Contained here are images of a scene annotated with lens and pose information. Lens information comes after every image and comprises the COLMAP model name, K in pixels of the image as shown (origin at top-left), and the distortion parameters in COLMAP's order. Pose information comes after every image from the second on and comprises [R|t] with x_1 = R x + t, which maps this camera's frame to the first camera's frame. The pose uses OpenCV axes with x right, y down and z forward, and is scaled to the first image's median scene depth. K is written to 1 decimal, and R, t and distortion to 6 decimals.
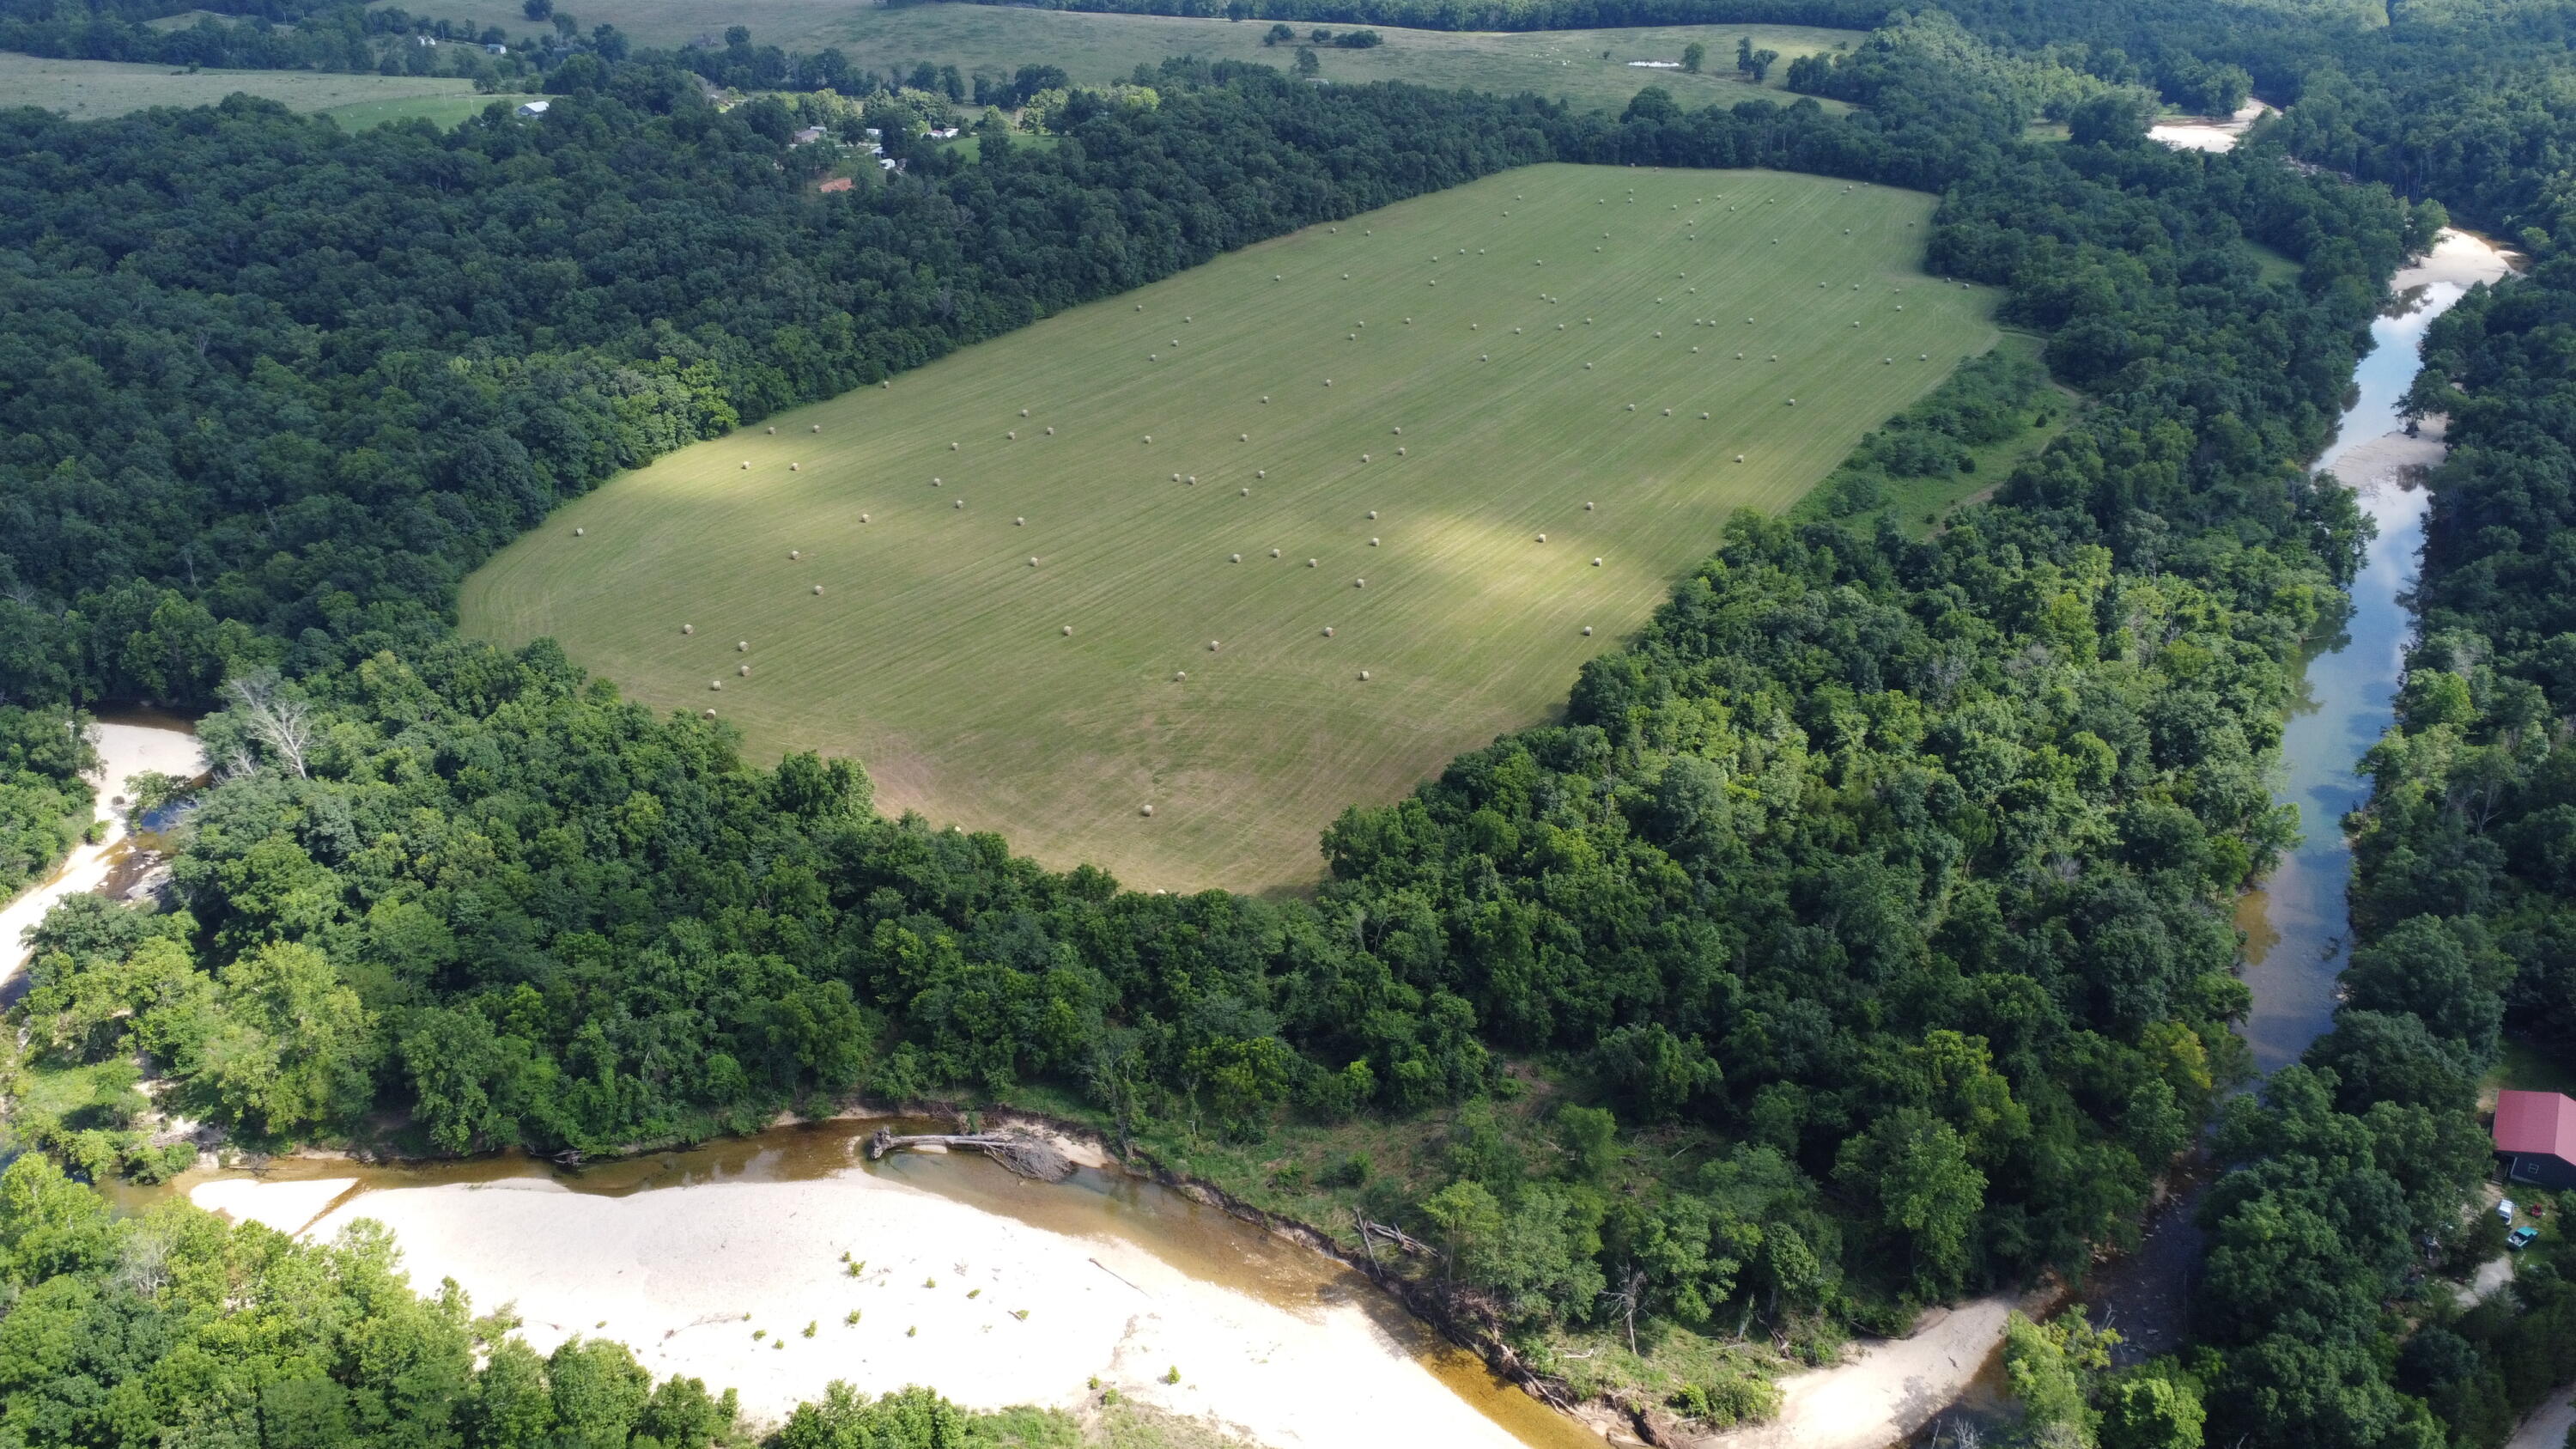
lens RADIAL K [[1906.2, 0, 1279.1], [0, 1906.2, 704.8], [0, 0, 1]] dist [0.010481, 0.001890]
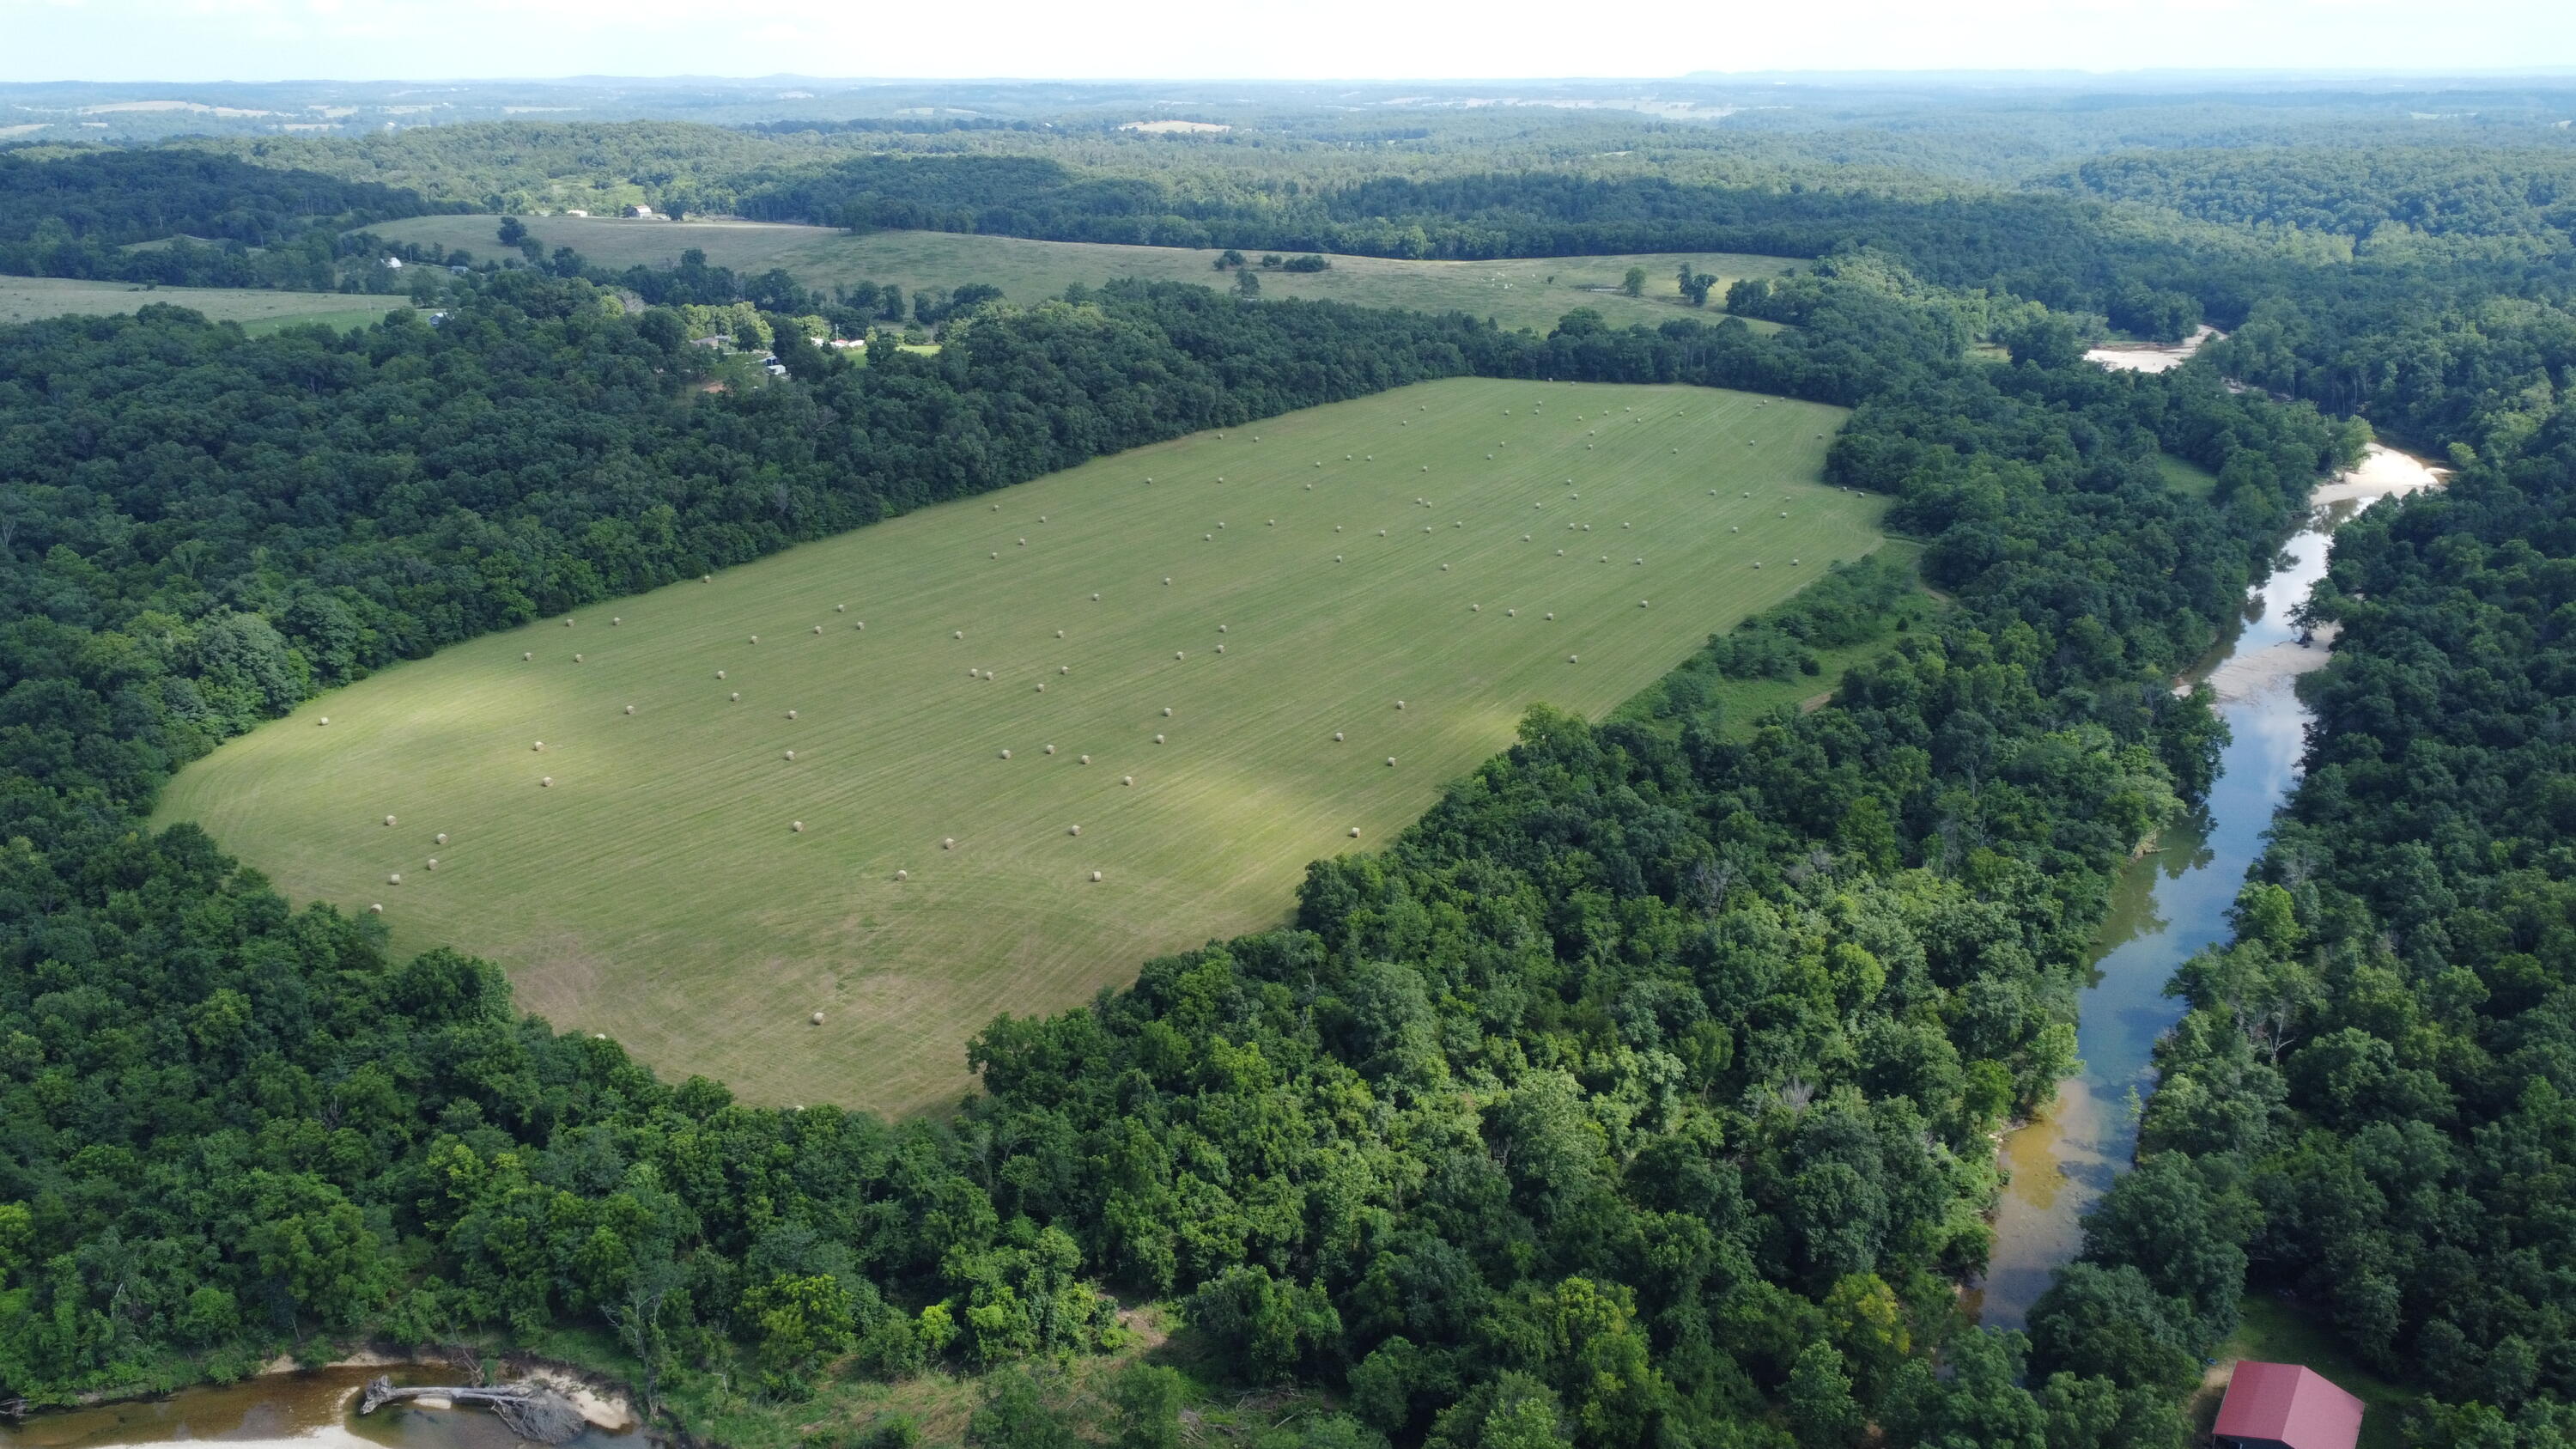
lens RADIAL K [[1906.2, 0, 1275.5], [0, 1906.2, 710.3], [0, 0, 1]] dist [0.010481, 0.001890]
pose [[0.999713, 0.008621, -0.022353, 0.141613], [-0.011166, 0.993144, -0.116364, 0.010719], [0.021197, 0.116581, 0.992955, 0.068646]]
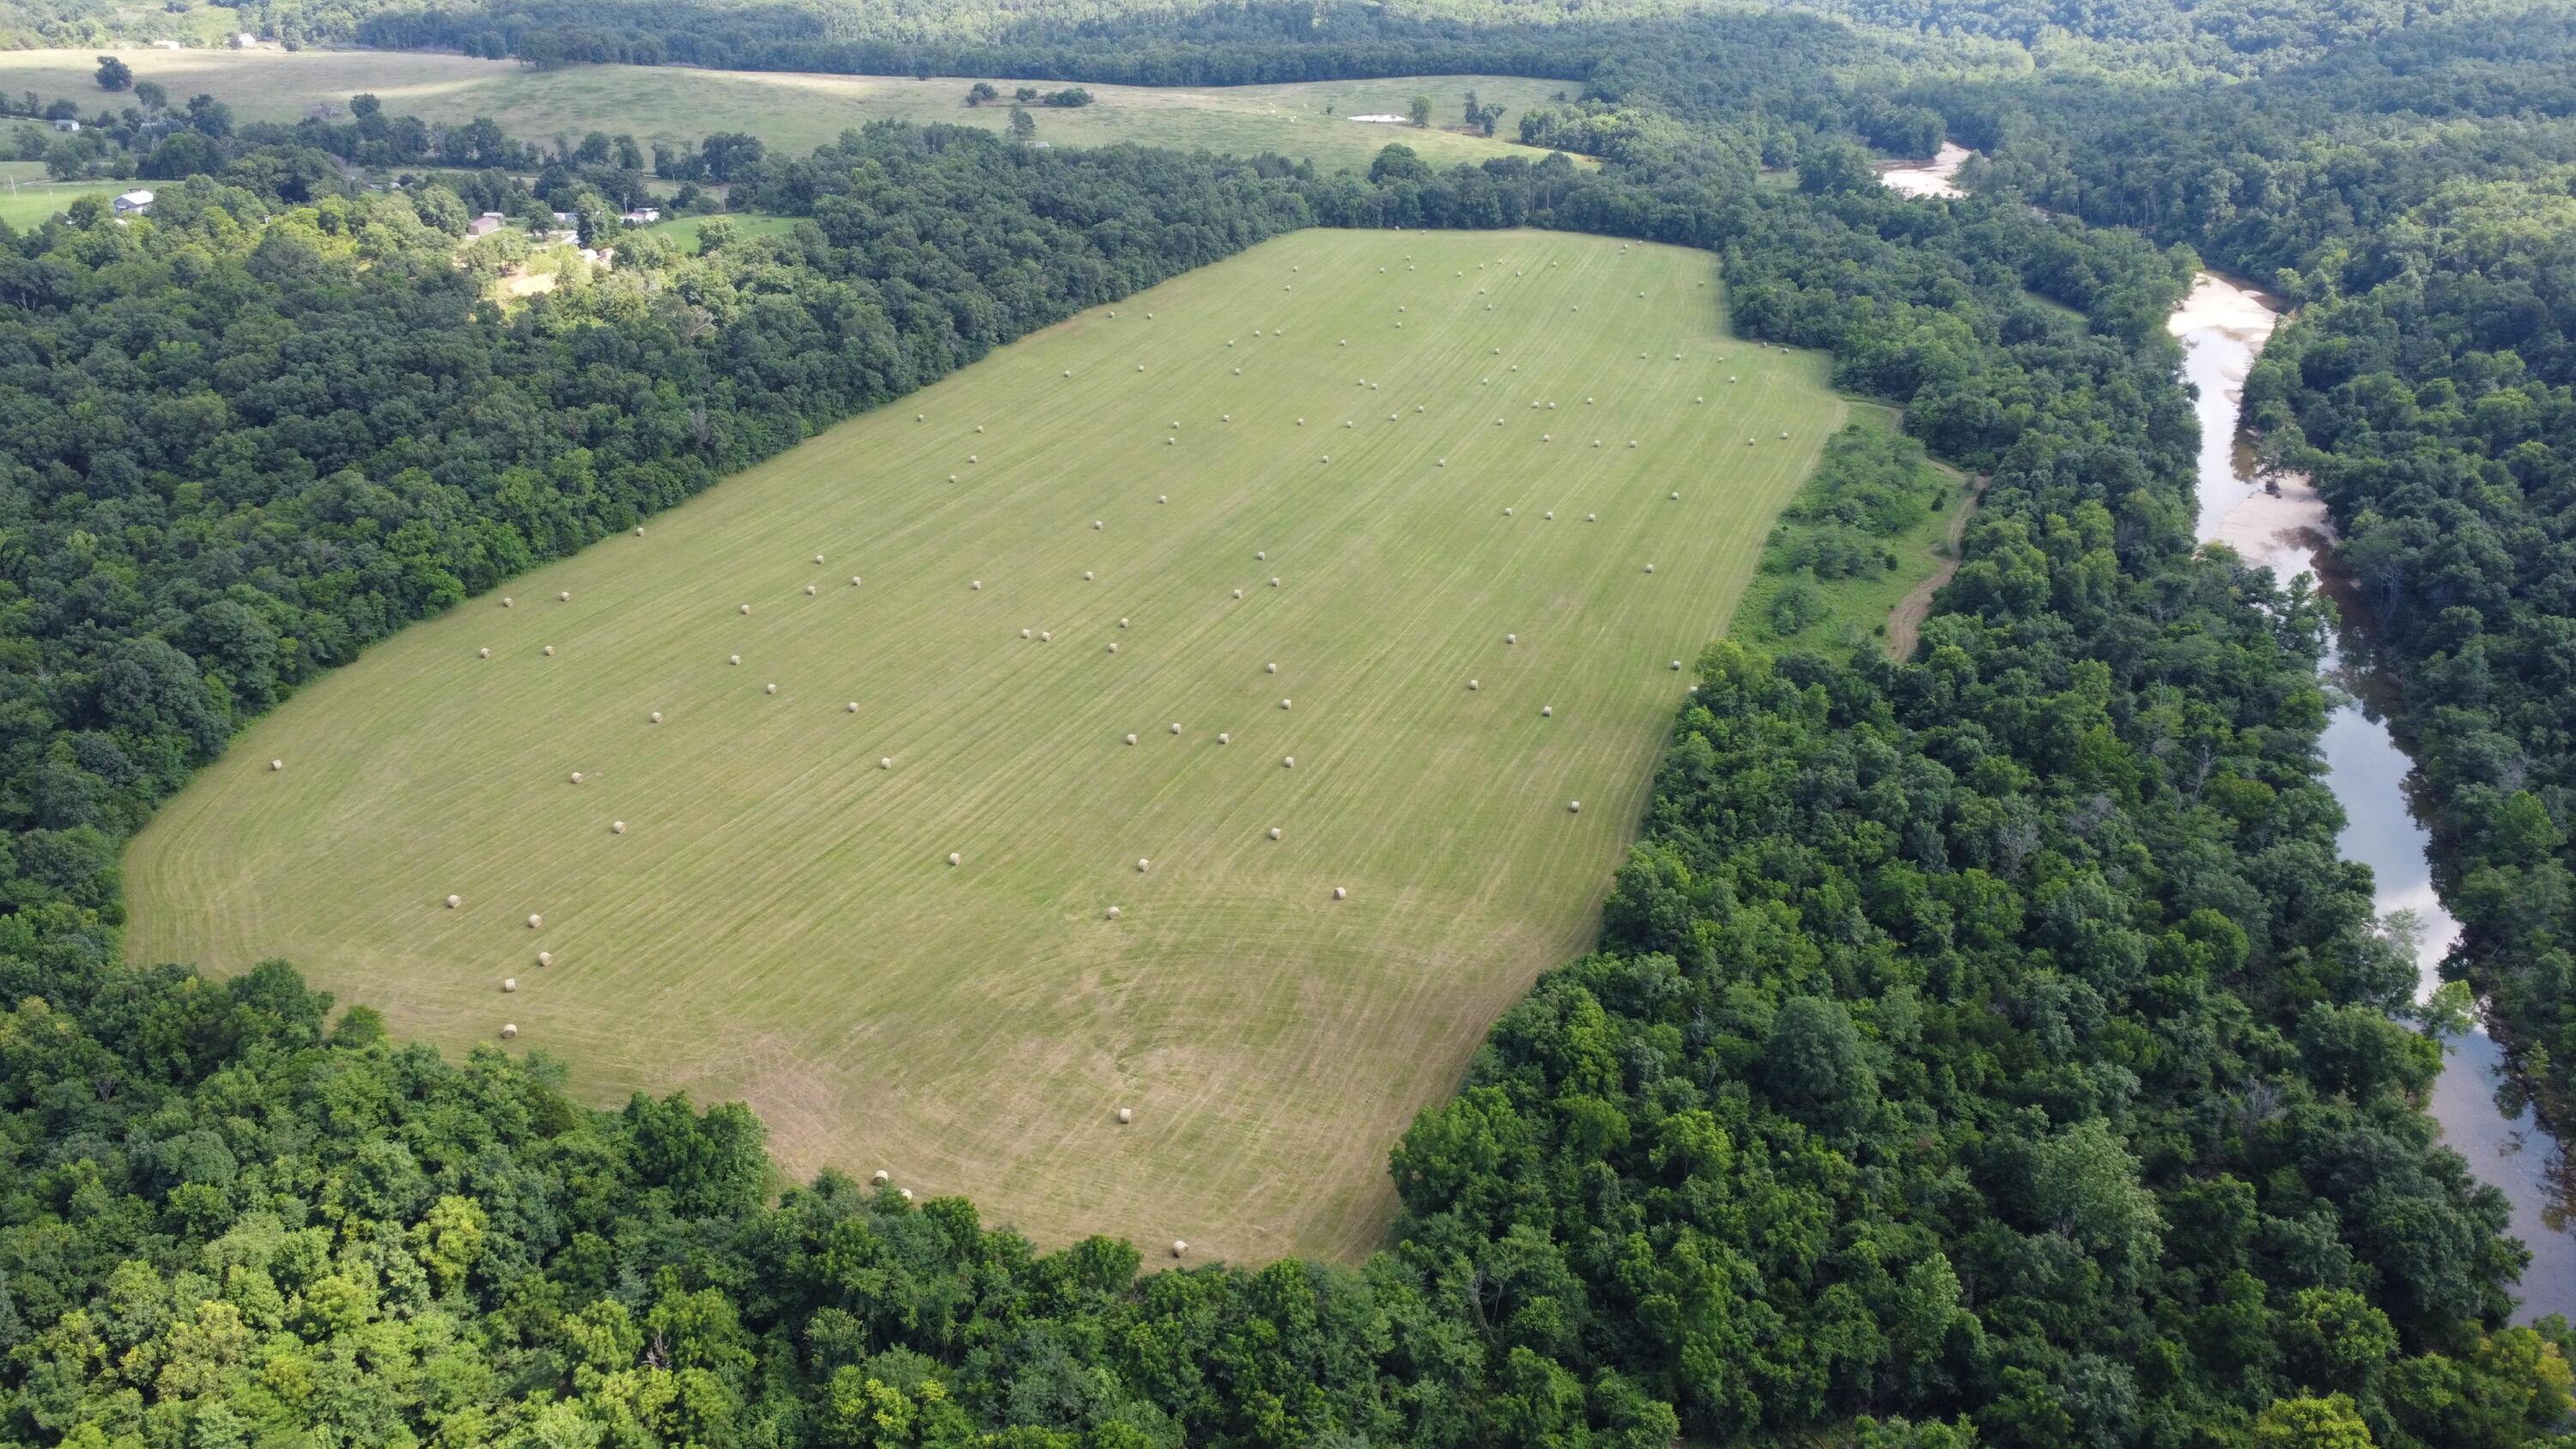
lens RADIAL K [[1906.2, 0, 1276.4], [0, 1906.2, 703.3], [0, 0, 1]] dist [0.010481, 0.001890]
pose [[0.983038, -0.070686, 0.169232, -0.107132], [0.074558, 0.997078, -0.016627, -0.079301], [-0.167562, 0.028962, 0.985436, 0.184102]]
